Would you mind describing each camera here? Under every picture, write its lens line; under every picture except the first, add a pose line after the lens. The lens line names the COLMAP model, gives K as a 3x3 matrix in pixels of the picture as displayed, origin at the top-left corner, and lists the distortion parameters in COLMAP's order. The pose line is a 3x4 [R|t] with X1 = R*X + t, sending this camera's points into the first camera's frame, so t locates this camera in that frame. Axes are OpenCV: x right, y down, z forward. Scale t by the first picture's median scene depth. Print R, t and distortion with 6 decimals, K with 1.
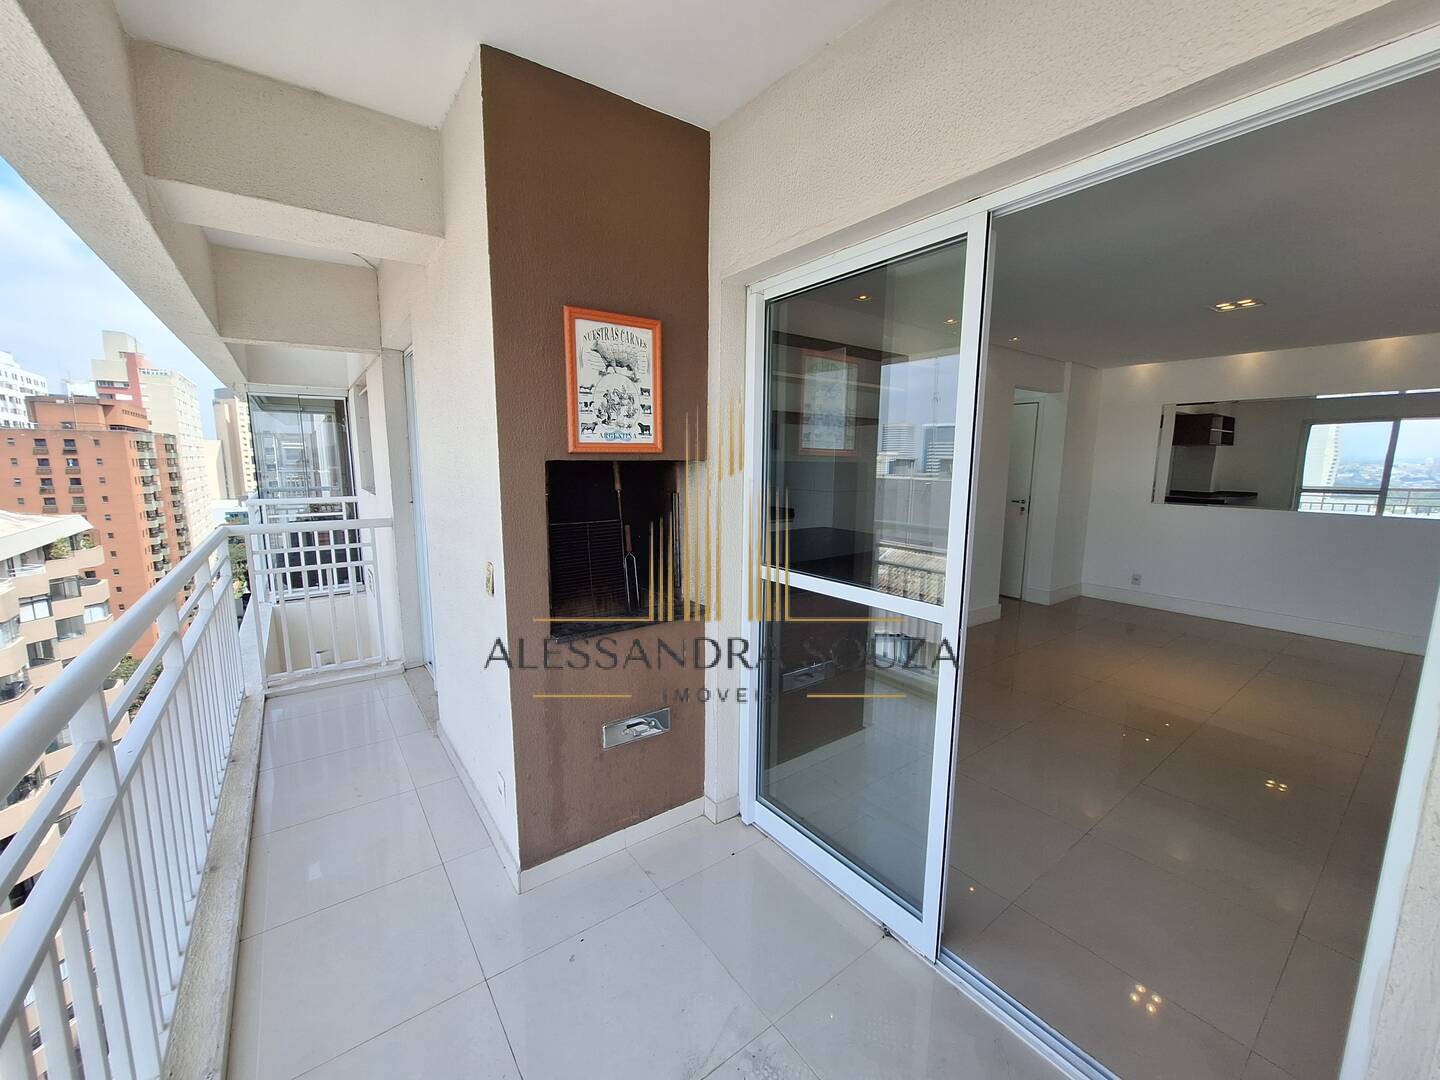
lens RADIAL K [[566.5, 0, 726.1], [0, 566.5, 545.7], [0, 0, 1]] dist [-0.008525, 0.000718]
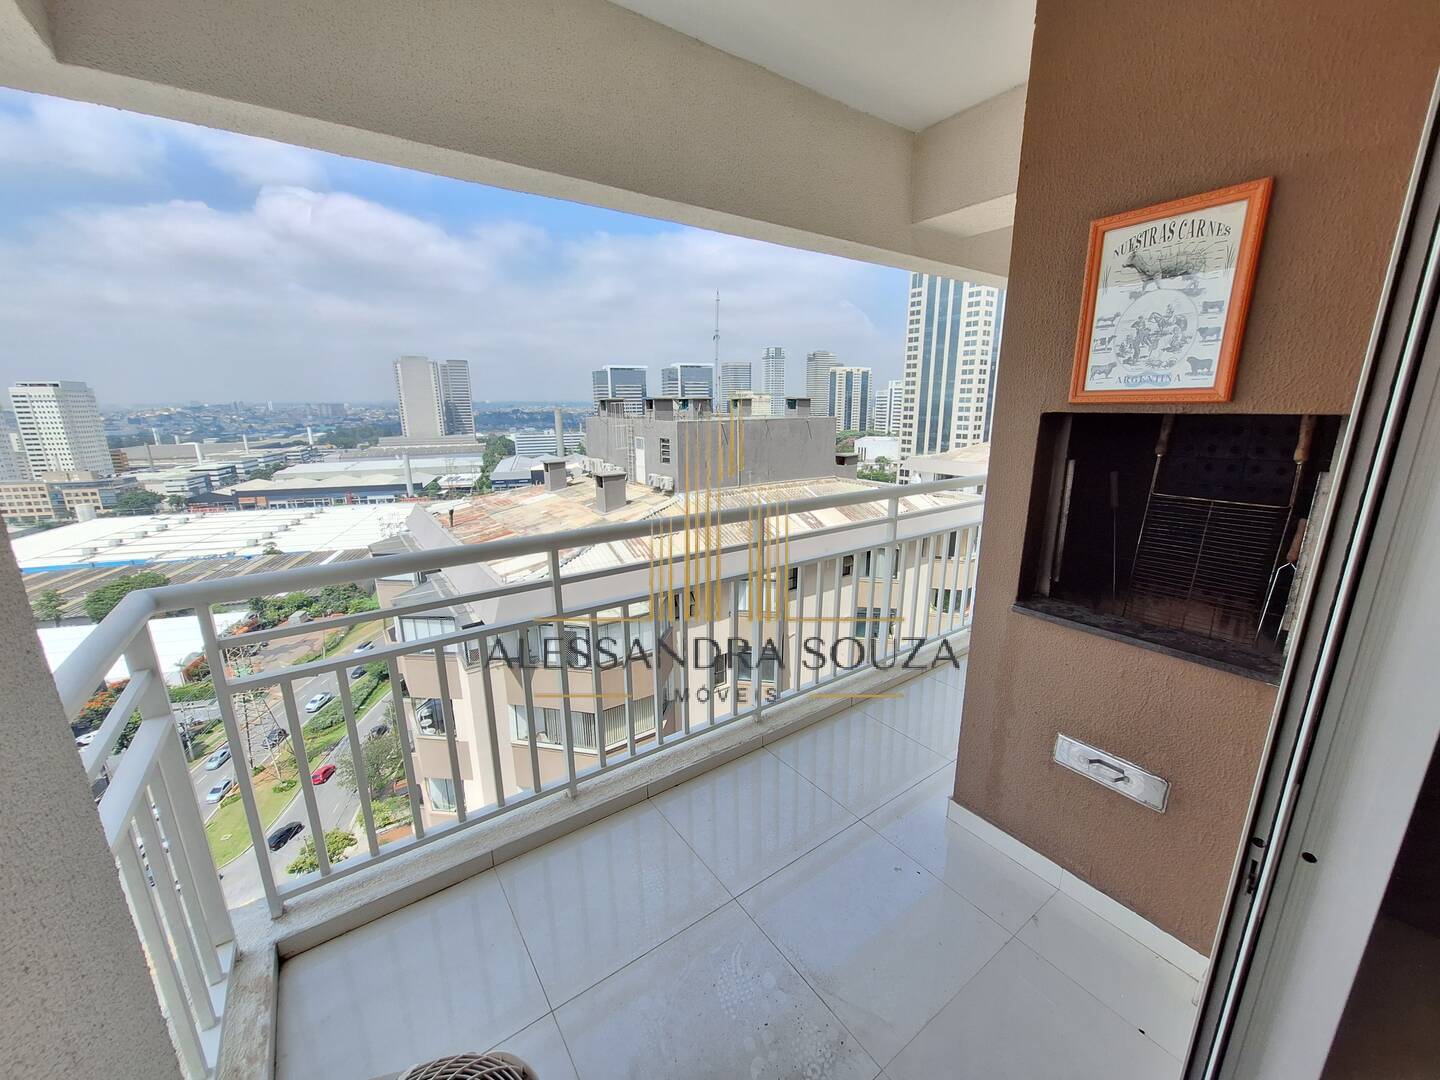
lens RADIAL K [[566.5, 0, 718.0], [0, 566.5, 542.0], [0, 0, 1]] dist [-0.008525, 0.000718]
pose [[-0.050077, 0.233746, -0.971007, 0.591334], [-0.142037, 0.960678, 0.238584, -0.088564], [0.988594, 0.149866, -0.014907, 0.504624]]
